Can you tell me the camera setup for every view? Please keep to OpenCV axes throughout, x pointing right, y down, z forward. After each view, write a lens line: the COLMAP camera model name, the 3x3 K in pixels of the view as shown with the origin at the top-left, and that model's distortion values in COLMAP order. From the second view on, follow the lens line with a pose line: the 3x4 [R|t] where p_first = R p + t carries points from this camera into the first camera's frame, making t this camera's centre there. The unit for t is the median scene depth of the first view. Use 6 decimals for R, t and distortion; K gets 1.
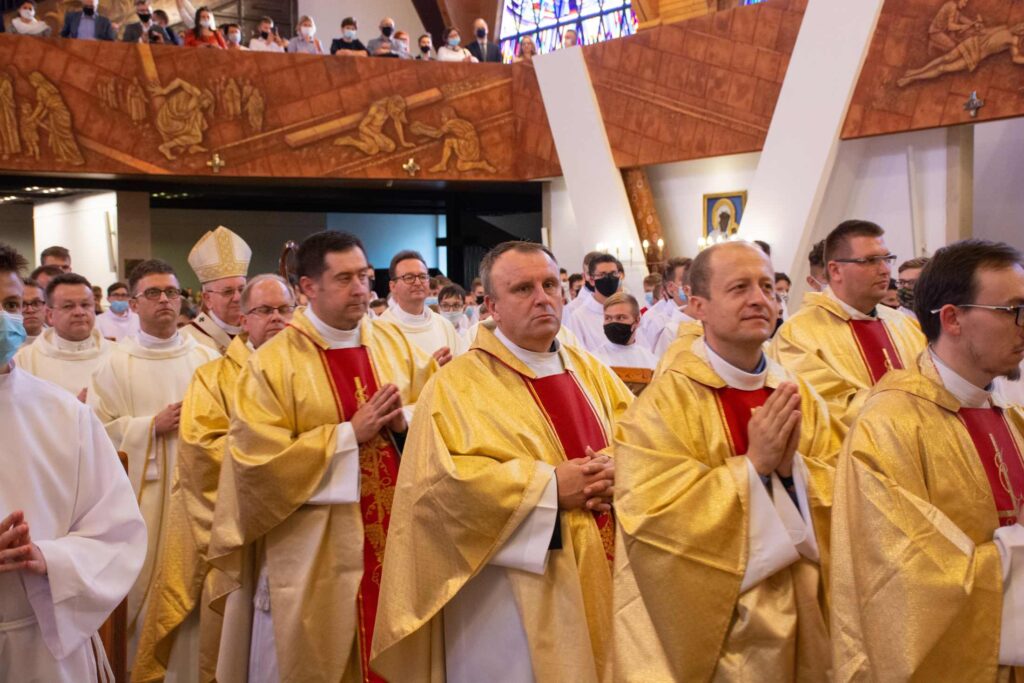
lens RADIAL K [[1502.4, 0, 513.1], [0, 1502.4, 340.9], [0, 0, 1]] dist [0.145359, 0.599541]
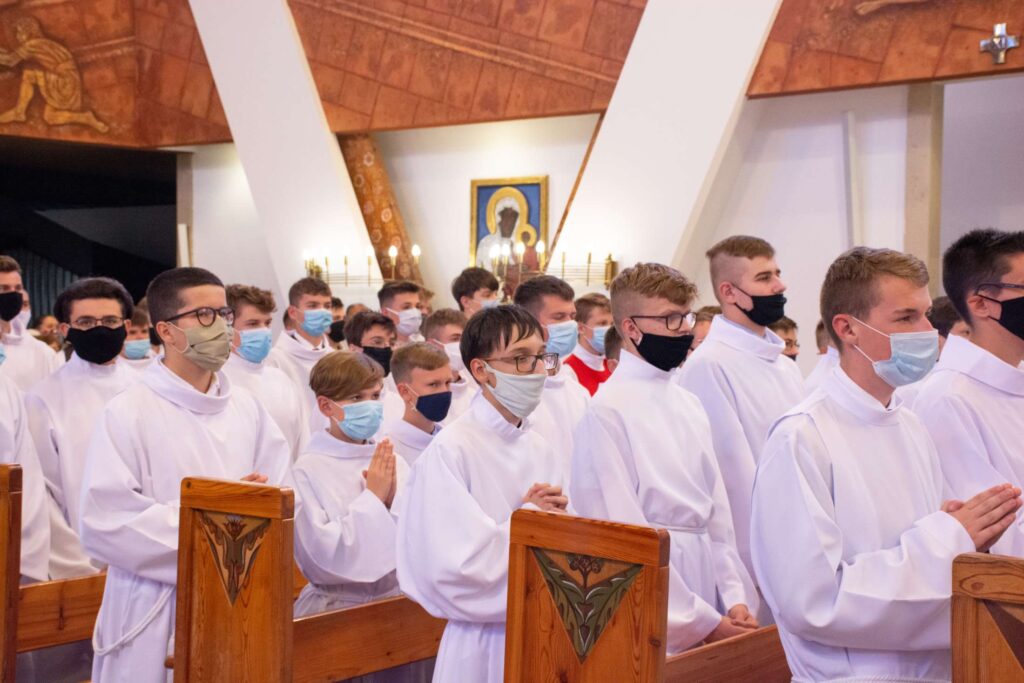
lens RADIAL K [[1616.7, 0, 512.0], [0, 1616.7, 338.9], [0, 0, 1]] dist [0.203303, 0.639682]
pose [[0.941467, 0.016640, 0.336693, -0.090615], [-0.008500, 0.999635, -0.025637, -0.009592], [-0.336997, 0.021275, 0.941265, 0.320332]]
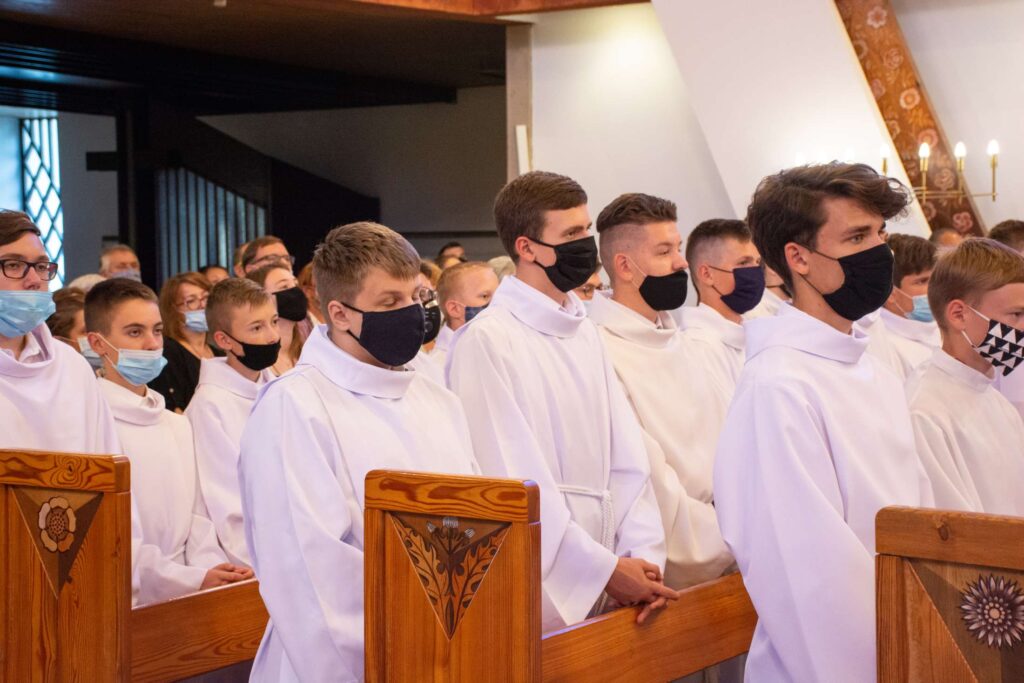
lens RADIAL K [[1832.3, 0, 513.3], [0, 1832.3, 339.9], [0, 0, 1]] dist [0.300984, 0.667501]
pose [[0.913729, -0.012246, 0.406139, -0.235557], [0.009893, 0.999920, 0.007893, -0.014782], [-0.406203, -0.003194, 0.913777, 0.534052]]
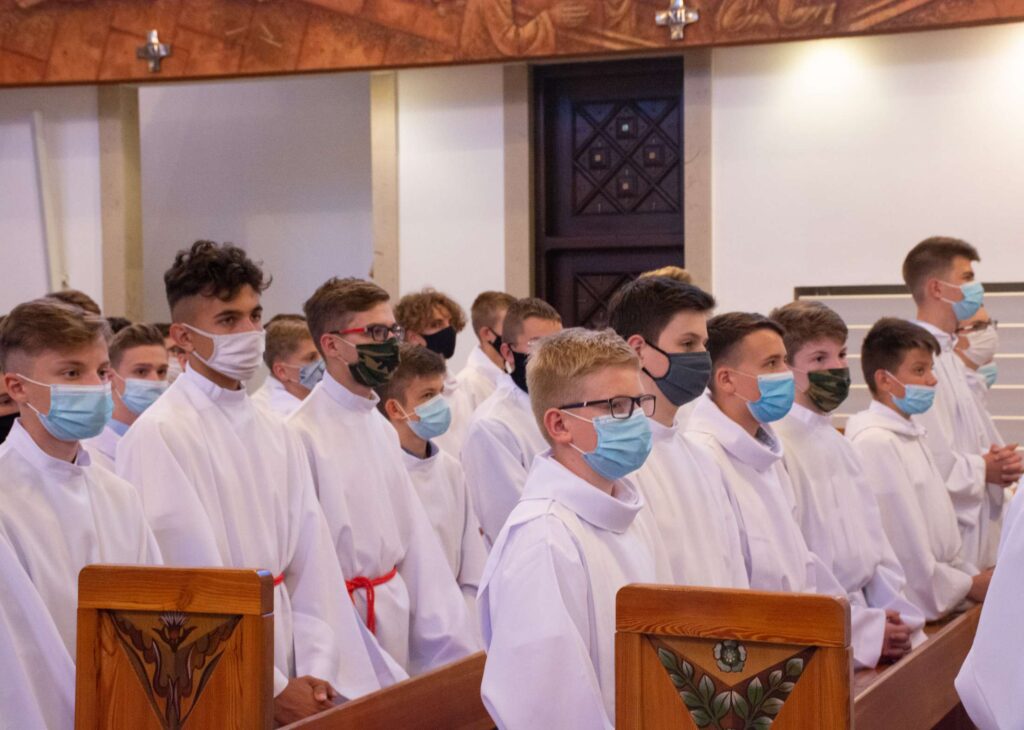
lens RADIAL K [[1956.7, 0, 551.1], [0, 1956.7, 365.0], [0, 0, 1]] dist [0.326742, 0.435891]
pose [[0.829015, -0.003920, 0.559212, -0.014697], [0.018503, 0.999620, -0.020424, -0.005887], [-0.558920, 0.027279, 0.828773, 0.185981]]
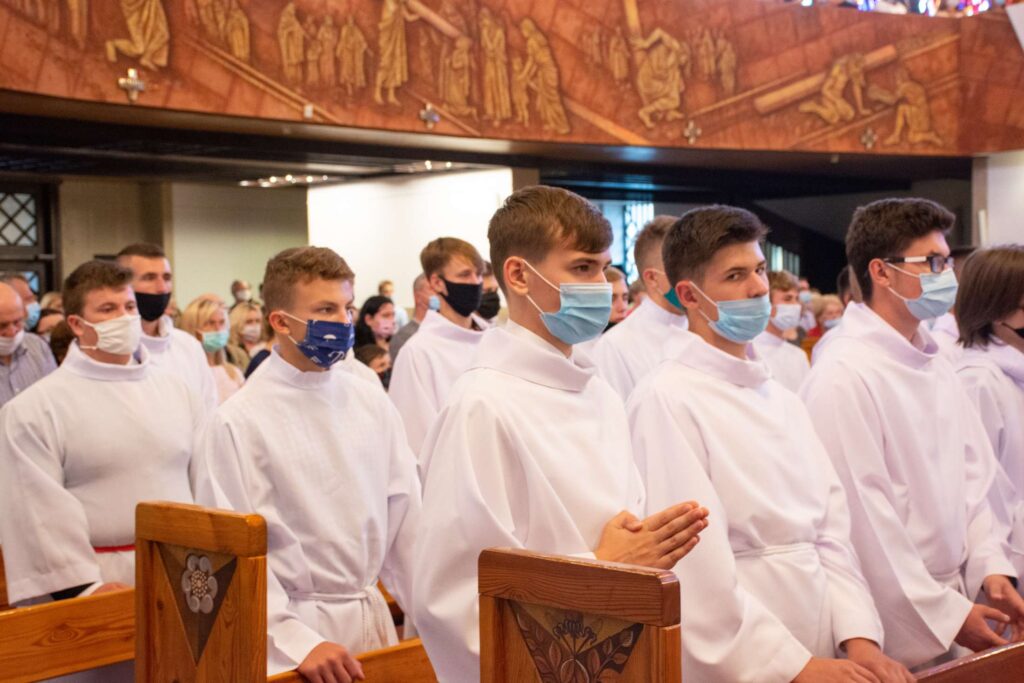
lens RADIAL K [[1502.4, 0, 513.1], [0, 1502.4, 340.9], [0, 0, 1]] dist [0.145359, 0.599541]
pose [[0.978828, -0.013618, 0.204229, -0.468776], [0.014059, 0.999901, -0.000709, -0.003848], [-0.204199, 0.003566, 0.978923, 0.214858]]
